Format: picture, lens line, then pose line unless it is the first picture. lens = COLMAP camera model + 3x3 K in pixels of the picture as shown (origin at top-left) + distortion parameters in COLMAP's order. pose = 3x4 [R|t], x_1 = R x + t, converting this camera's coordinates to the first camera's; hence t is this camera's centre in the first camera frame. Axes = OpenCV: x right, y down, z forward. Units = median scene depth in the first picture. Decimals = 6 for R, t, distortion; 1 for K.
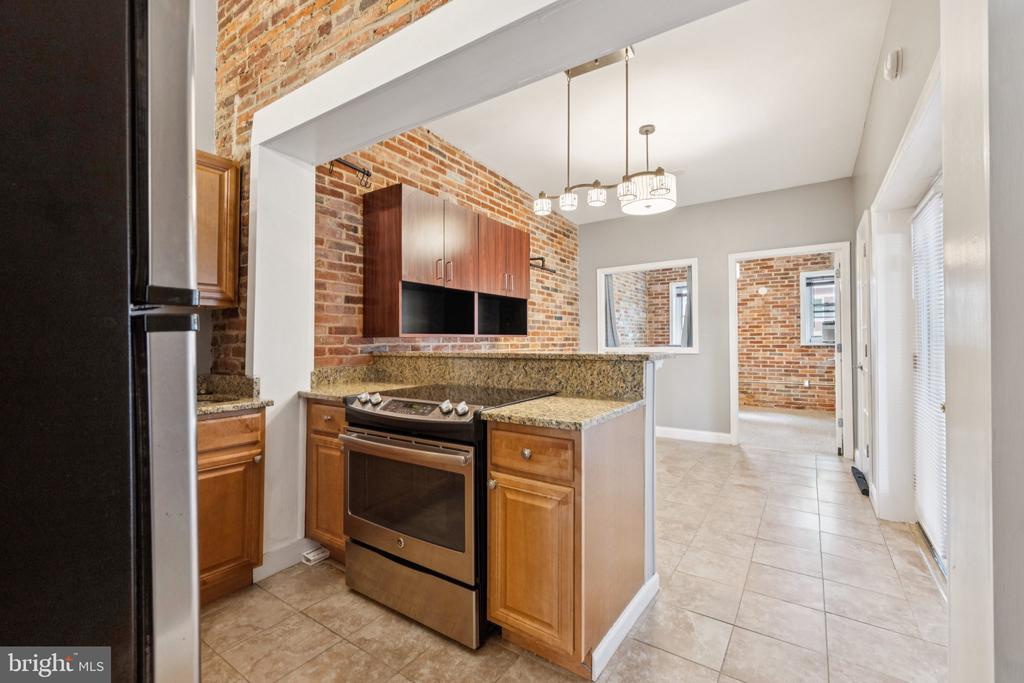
lens RADIAL K [[406.8, 0, 506.1], [0, 406.8, 339.1], [0, 0, 1]] dist [0.000961, -0.000514]
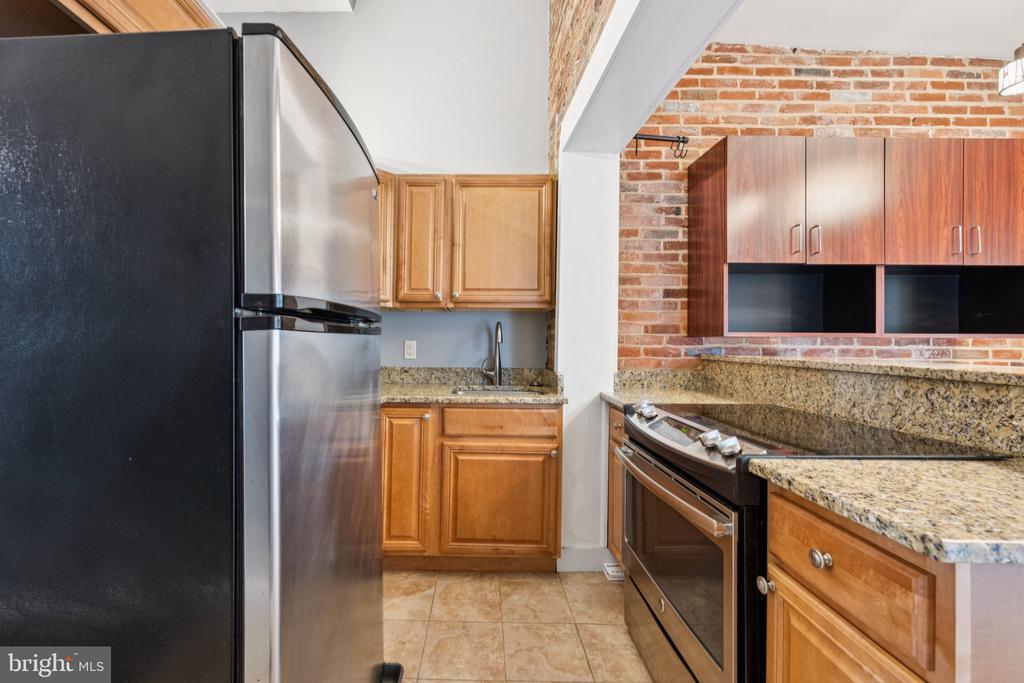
lens RADIAL K [[422.3, 0, 510.1], [0, 422.3, 334.7], [0, 0, 1]] dist [0.003016, 0.000939]
pose [[0.589785, 0.000192, -0.807560, 0.116673], [-0.008289, 0.999949, -0.005817, -0.000706], [0.807518, 0.010125, 0.589757, 0.161690]]
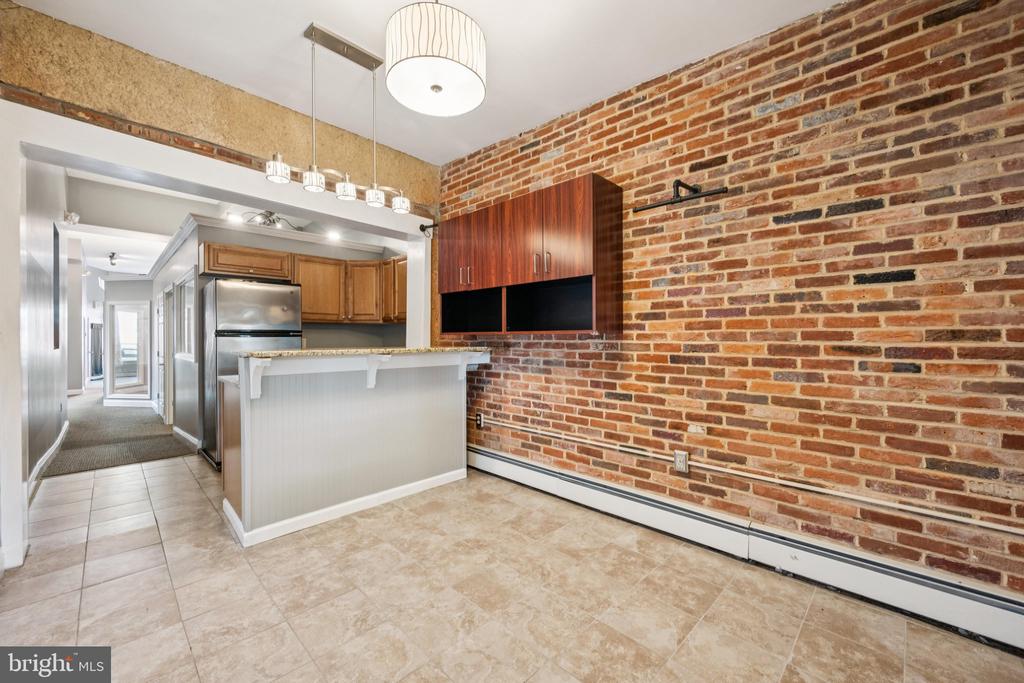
lens RADIAL K [[406.8, 0, 519.3], [0, 406.8, 339.9], [0, 0, 1]] dist [0.000961, -0.000514]
pose [[-0.135525, 0.008770, -0.990735, 0.842901], [0.001921, 0.999961, 0.008589, 0.000232], [0.990772, -0.000739, -0.135537, 1.148169]]
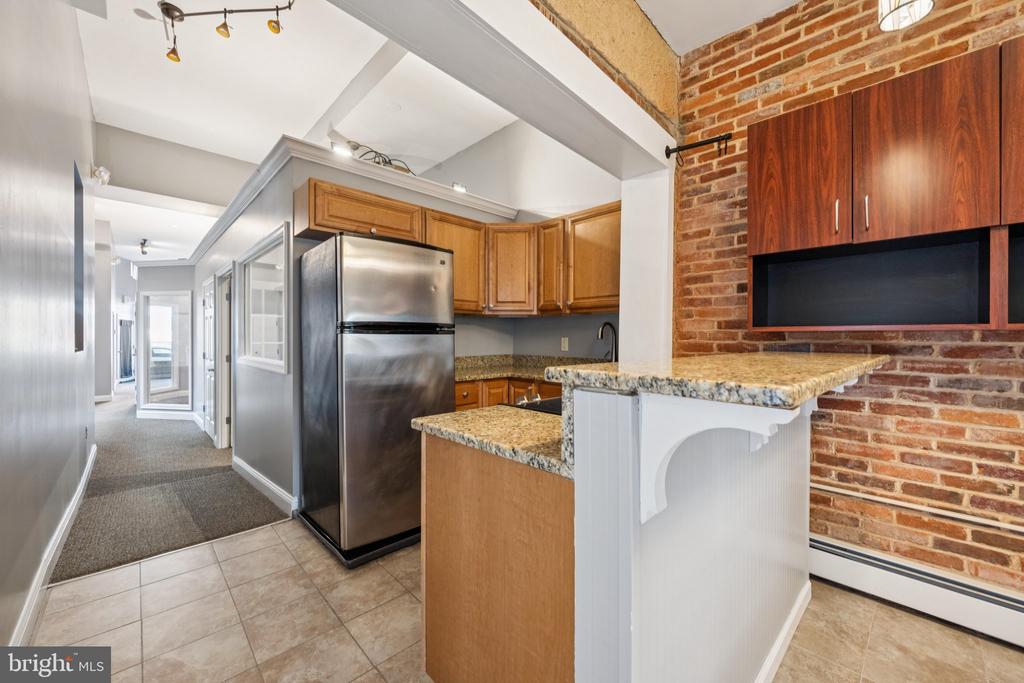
lens RADIAL K [[406.8, 0, 516.3], [0, 406.8, 338.7], [0, 0, 1]] dist [0.000961, -0.000514]
pose [[-0.170359, 0.010671, -0.985324, 0.439417], [0.000793, 0.999943, 0.010692, -0.000224], [0.985382, 0.001040, -0.170357, 0.557254]]
